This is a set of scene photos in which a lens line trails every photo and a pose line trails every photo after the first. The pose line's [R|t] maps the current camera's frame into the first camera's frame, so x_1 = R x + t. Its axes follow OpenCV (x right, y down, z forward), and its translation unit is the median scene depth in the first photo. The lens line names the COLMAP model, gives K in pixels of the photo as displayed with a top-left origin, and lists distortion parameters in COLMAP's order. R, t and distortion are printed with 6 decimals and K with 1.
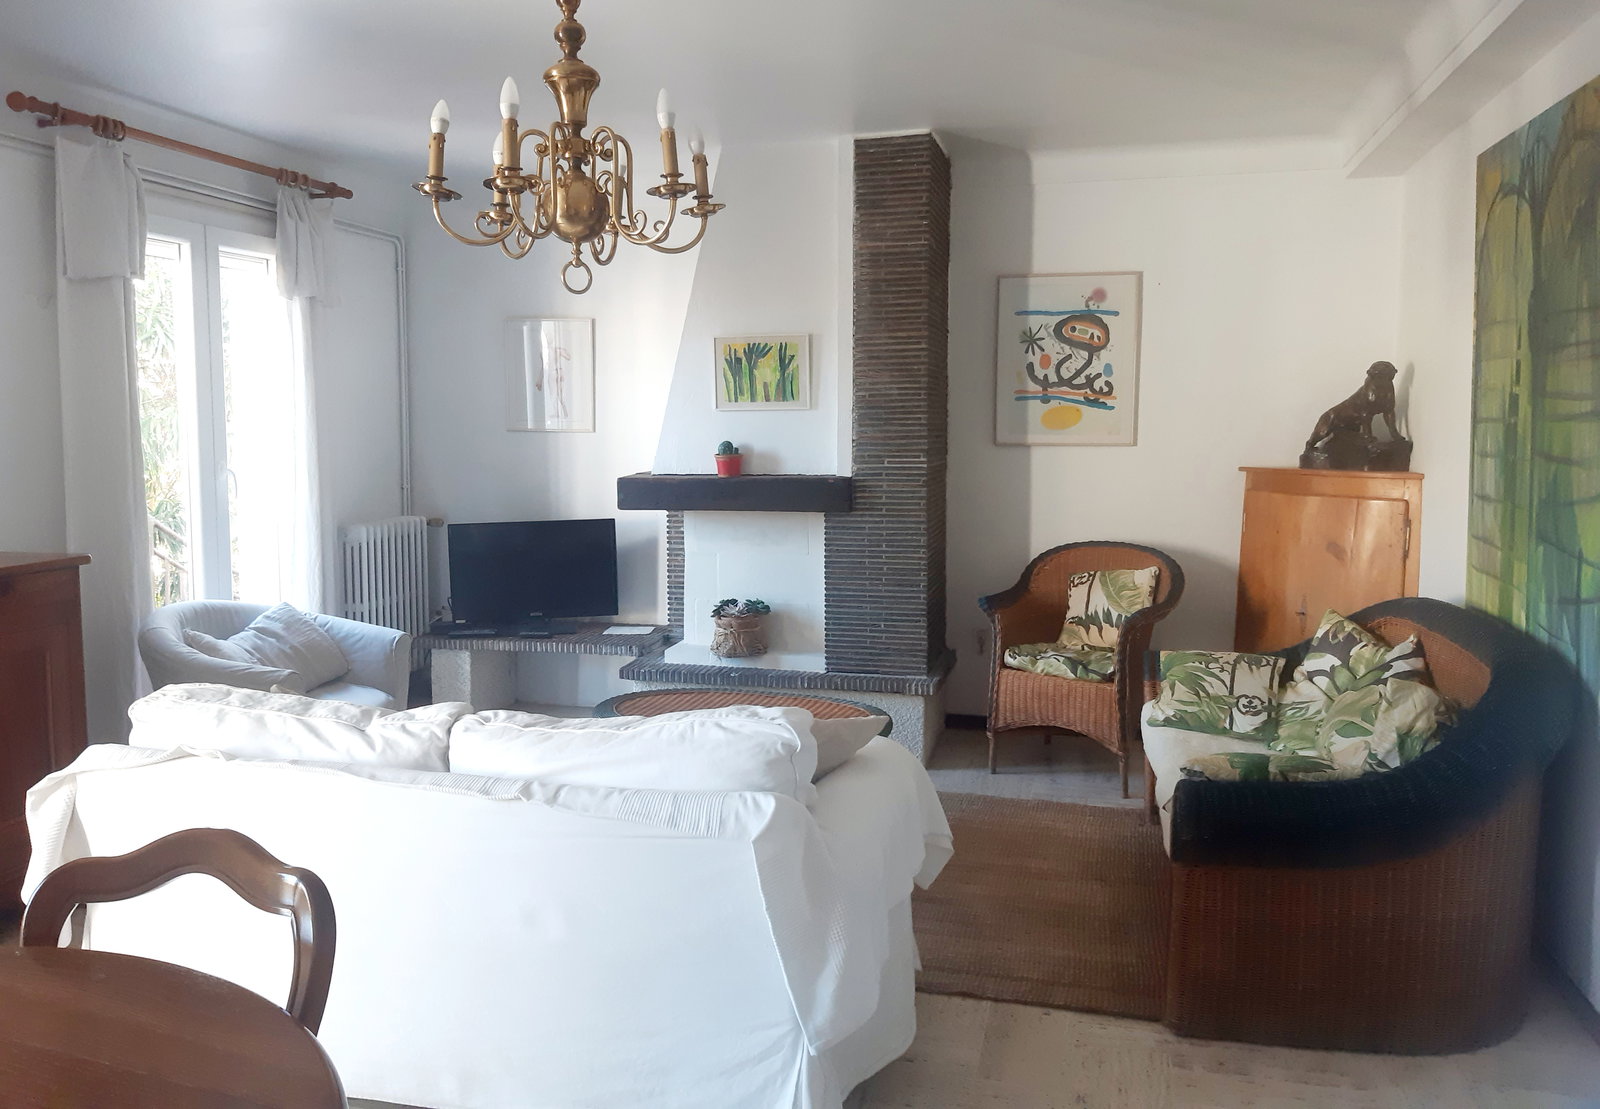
lens RADIAL K [[1177.1, 0, 799.3], [0, 1177.1, 554.0], [0, 0, 1]] dist [-0.082315, 0.008417]
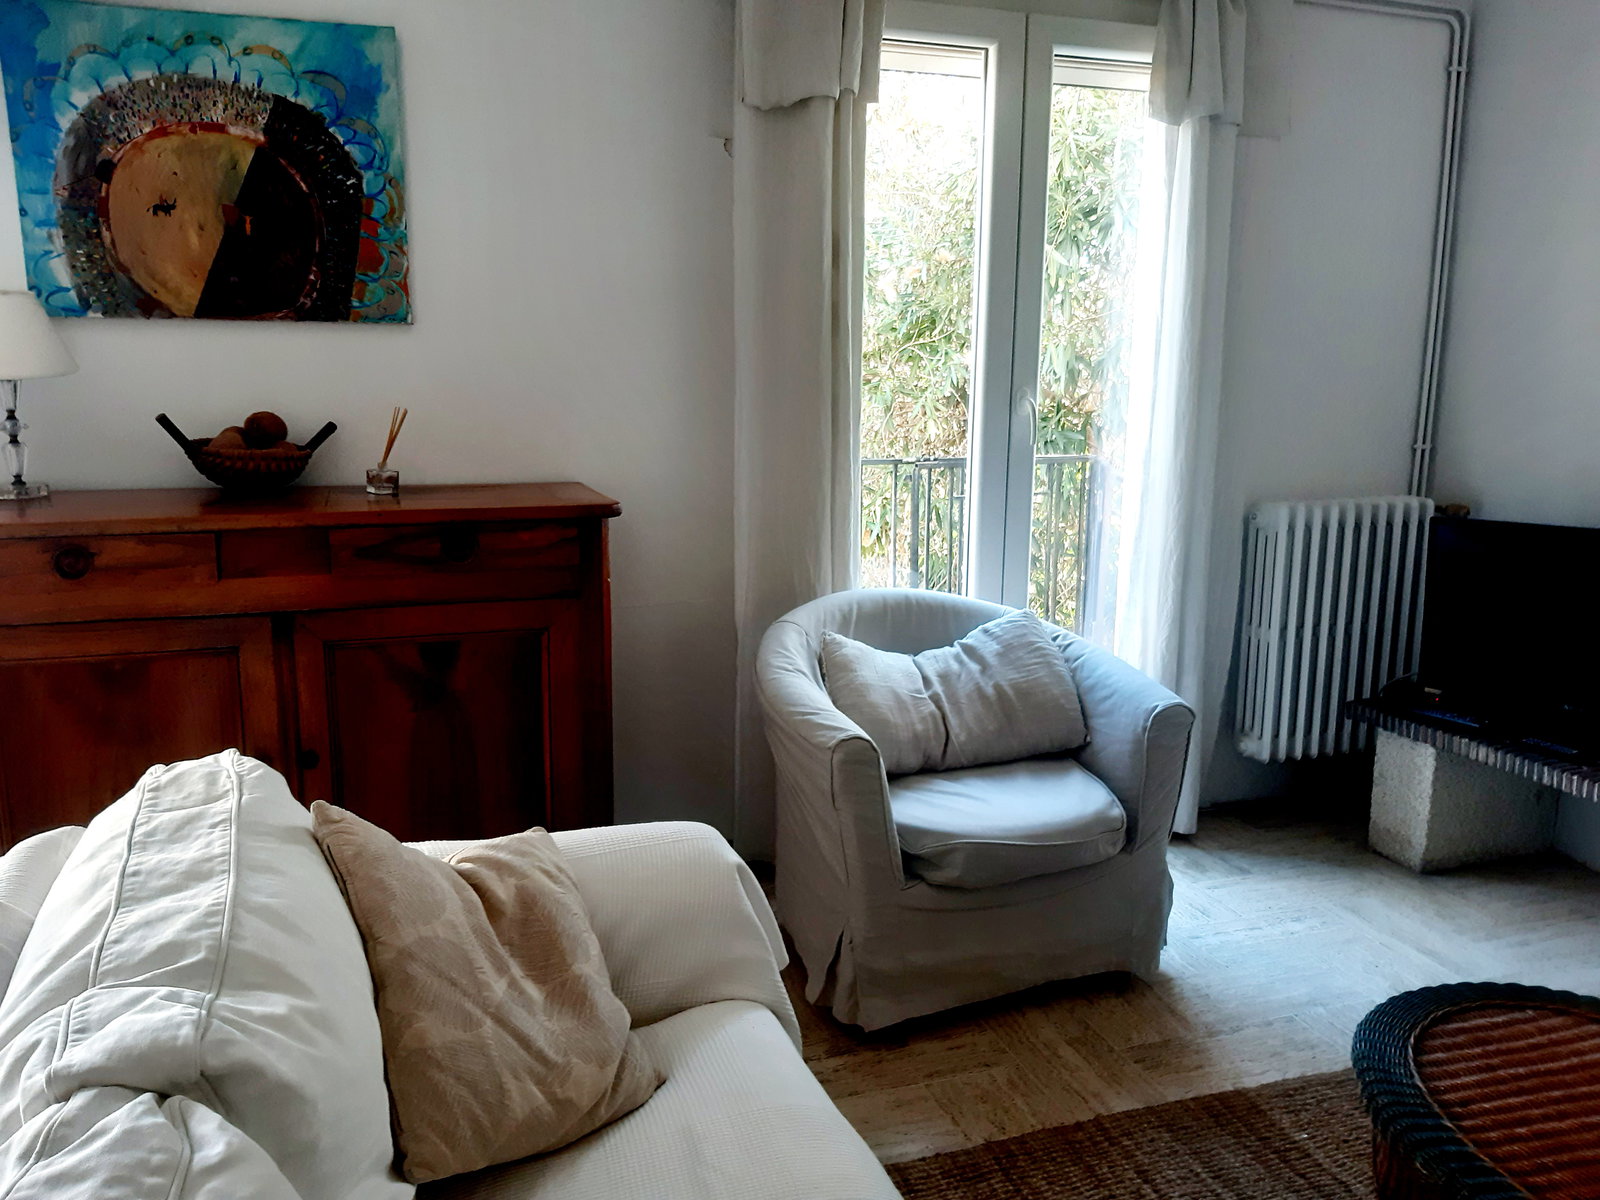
lens RADIAL K [[1277.5, 0, 799.4], [0, 1277.5, 603.4], [0, 0, 1]] dist [0.049744, -0.069400]
pose [[0.539529, 0.156221, -0.827347, 0.068457], [-0.102509, 0.987514, 0.119616, -0.036715], [0.835703, 0.020274, 0.548807, 0.568796]]
